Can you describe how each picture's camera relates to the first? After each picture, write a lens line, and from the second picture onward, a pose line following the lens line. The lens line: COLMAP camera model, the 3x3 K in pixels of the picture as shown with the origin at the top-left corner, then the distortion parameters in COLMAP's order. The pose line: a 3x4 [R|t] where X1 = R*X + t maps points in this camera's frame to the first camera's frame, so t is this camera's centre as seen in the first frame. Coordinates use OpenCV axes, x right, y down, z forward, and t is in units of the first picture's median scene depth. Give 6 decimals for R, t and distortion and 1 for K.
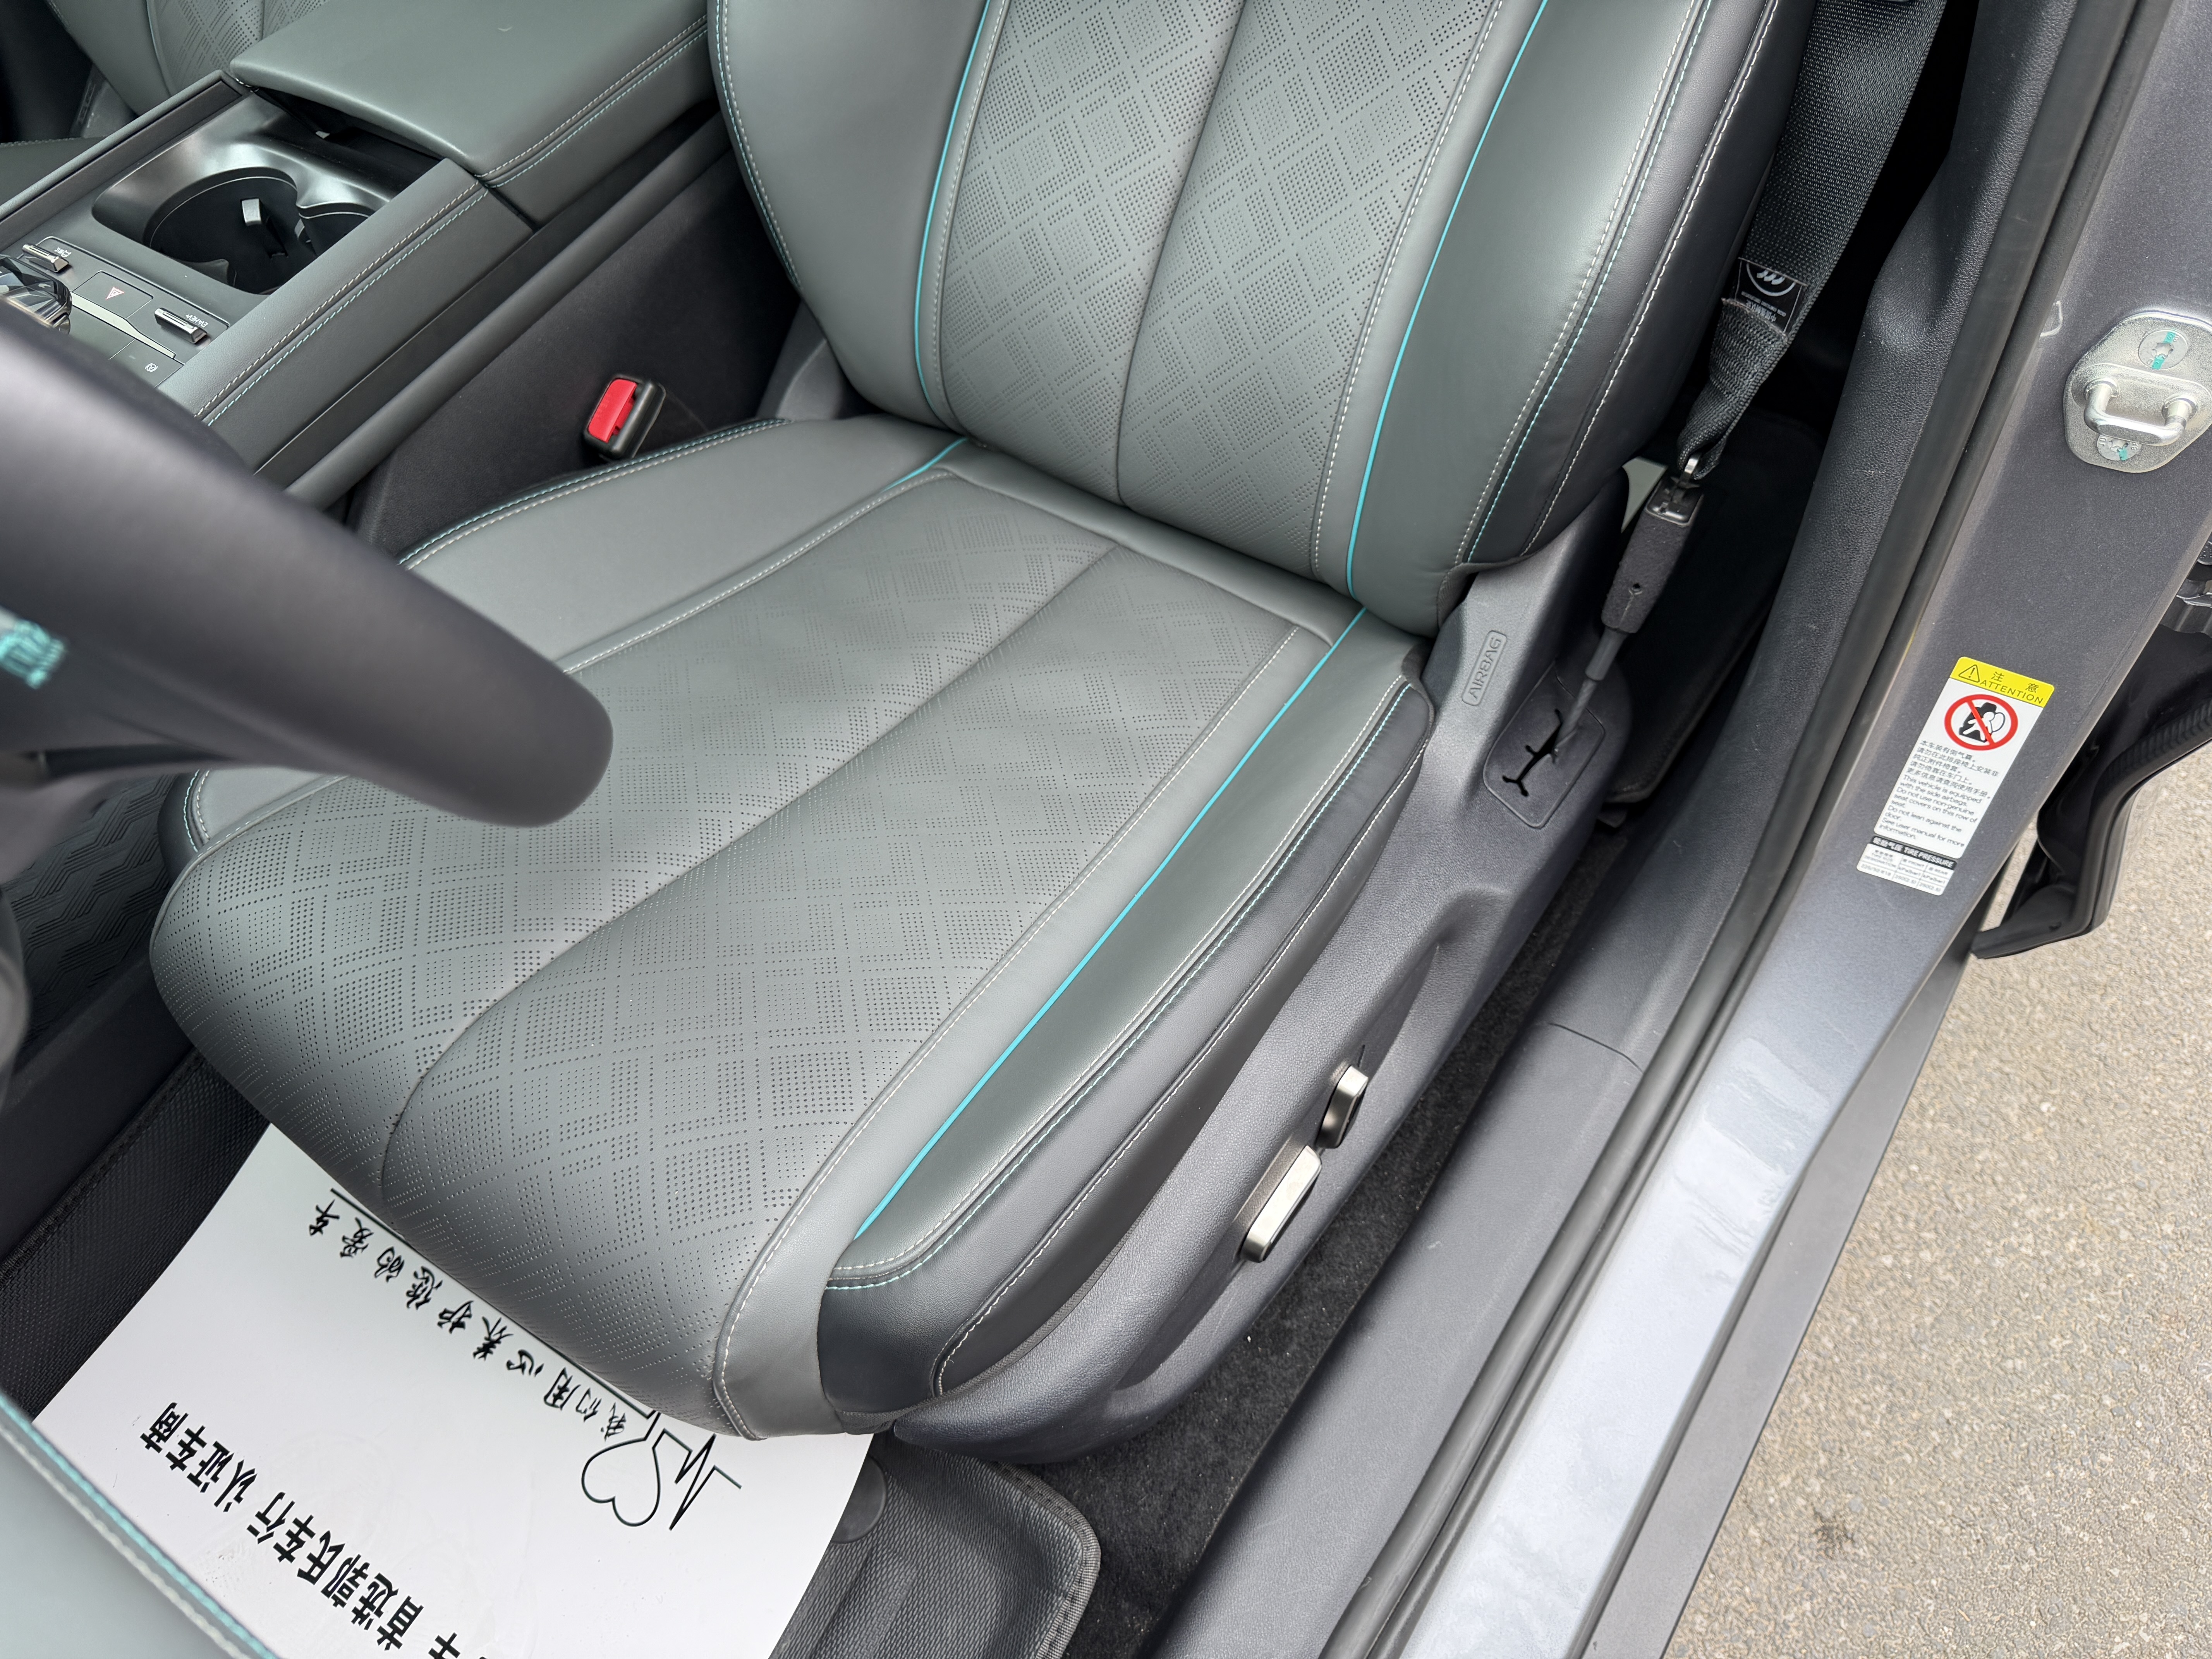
lens RADIAL K [[1552.7, 0, 1085.7], [0, 1552.7, 819.2], [0, 0, 1]] dist [0.129587, -0.318045]
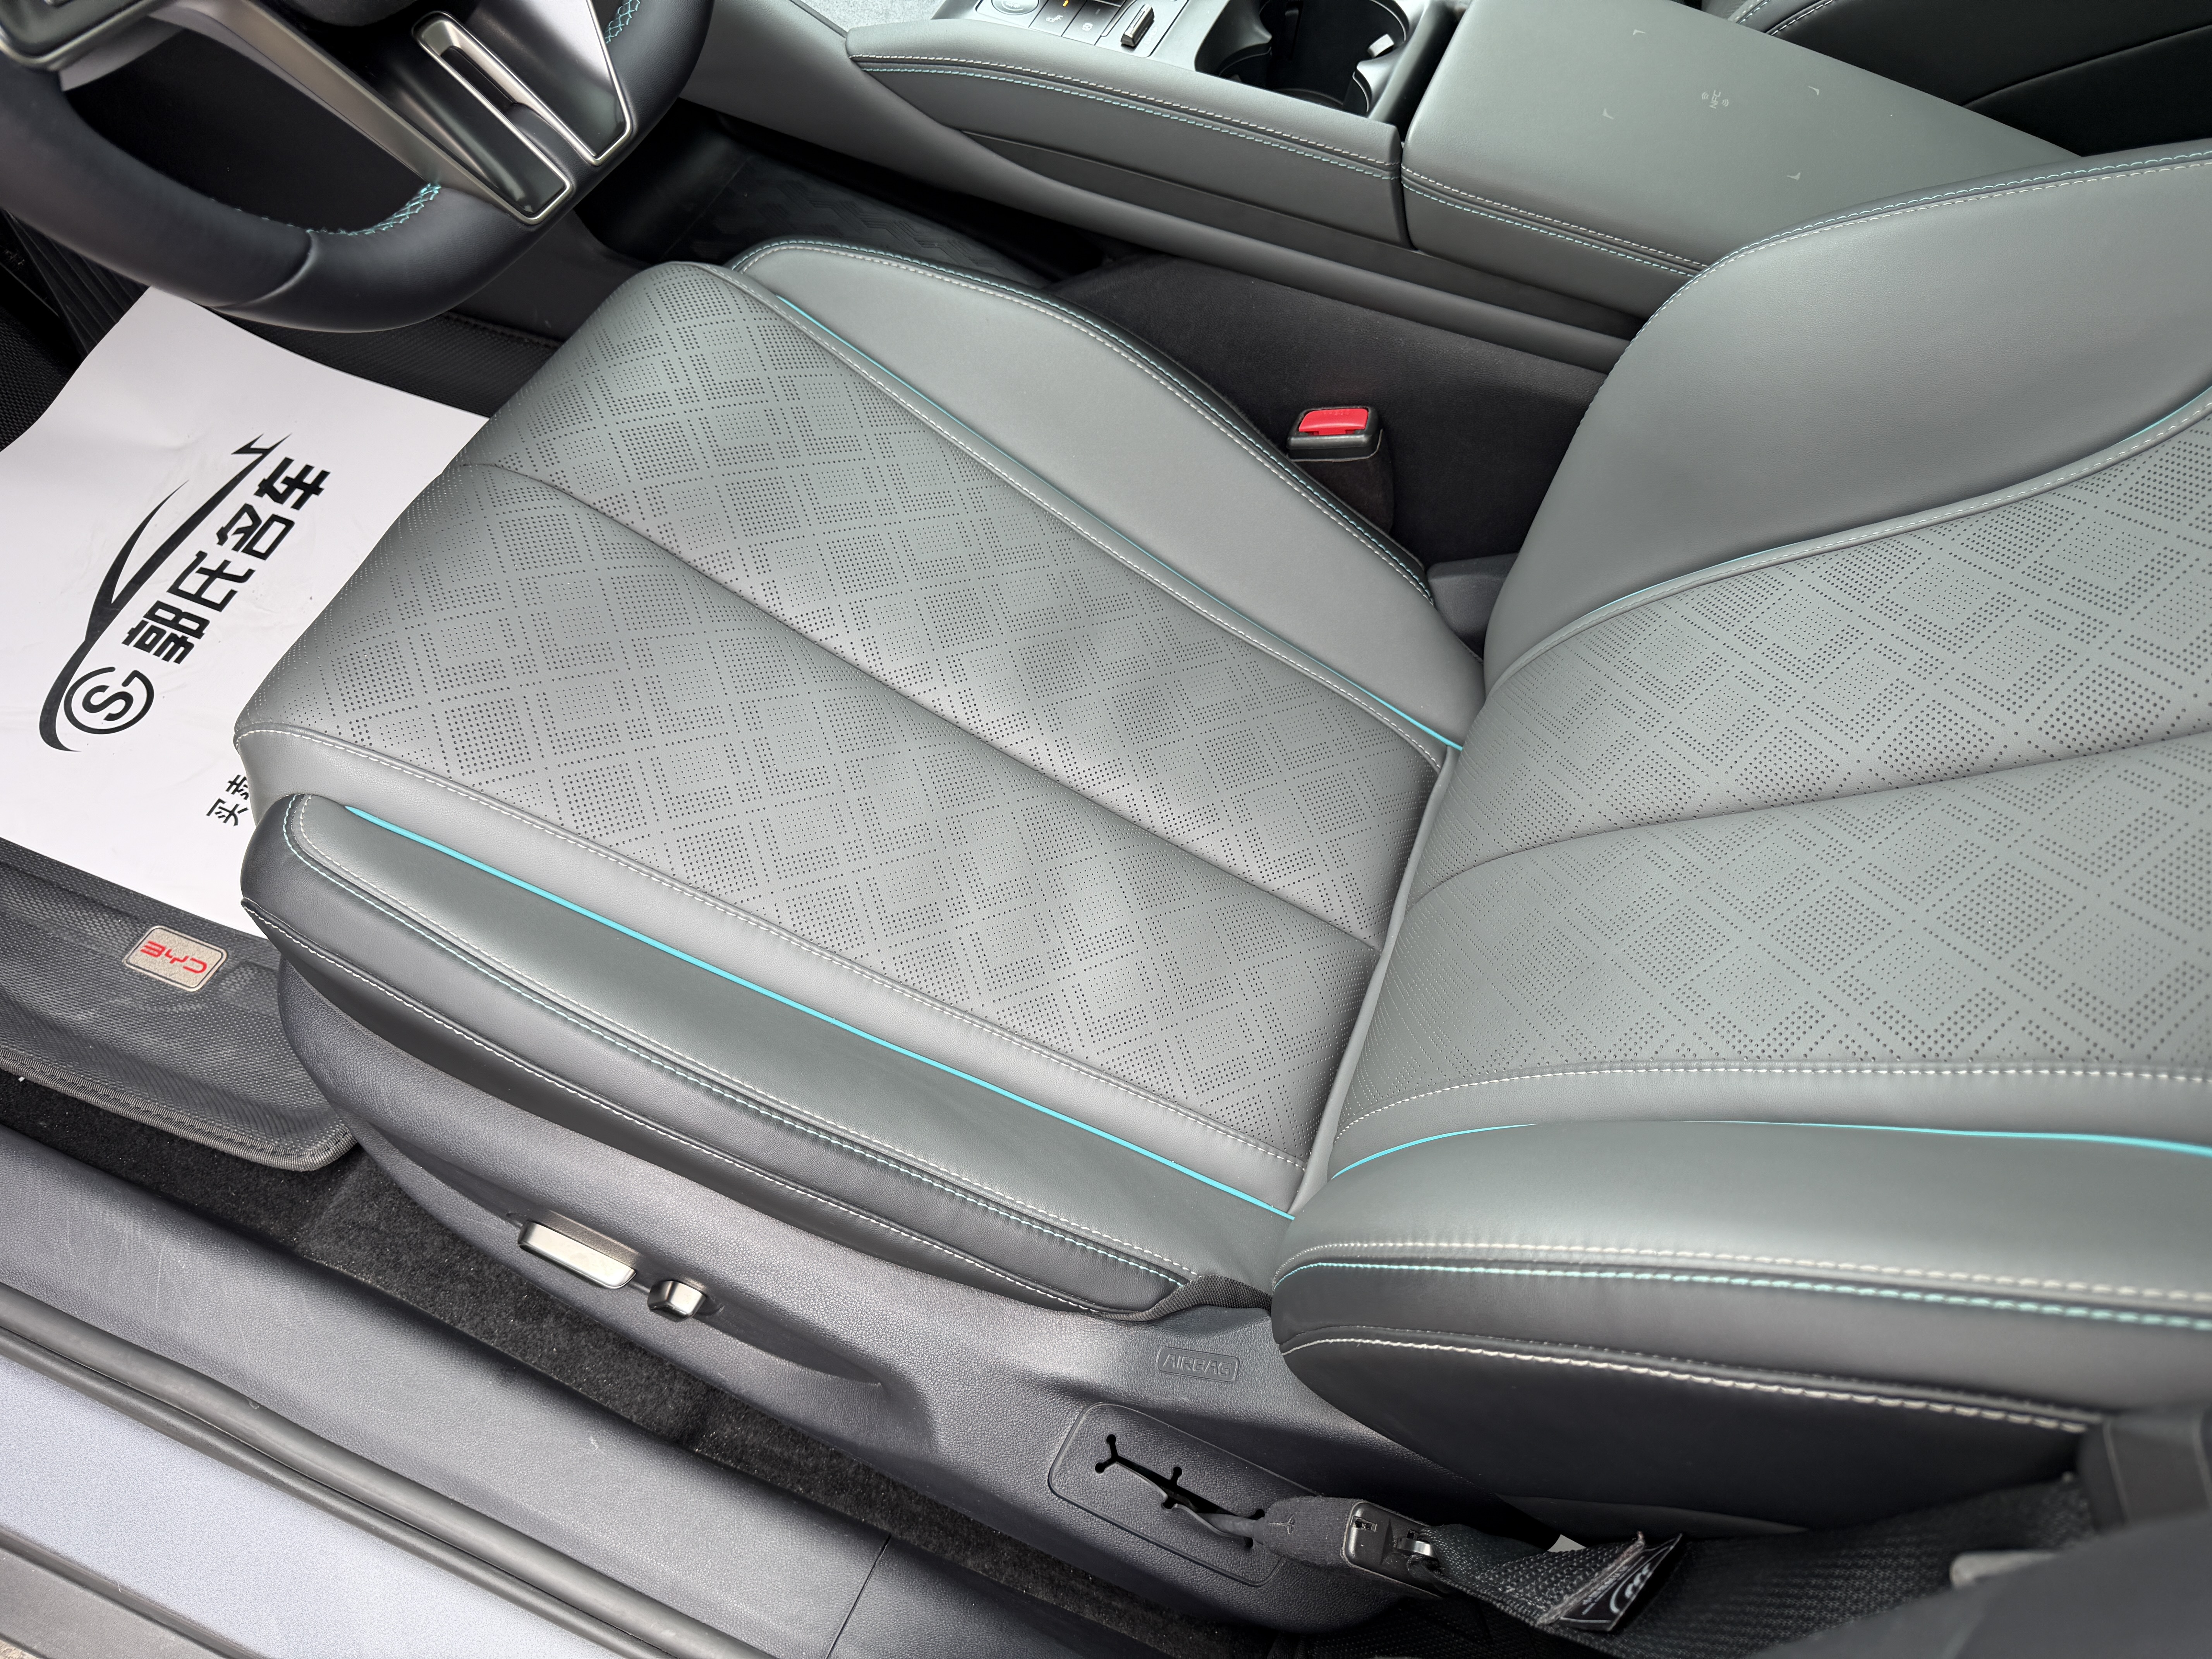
lens RADIAL K [[1562.0, 0, 1071.8], [0, 1562.0, 778.9], [0, 0, 1]] dist [-0.017416, -0.003029]
pose [[0.216817, 0.873049, -0.436779, 0.351868], [-0.858640, 0.383427, 0.340179, -0.457733], [0.464466, 0.301280, 0.832768, 0.240678]]
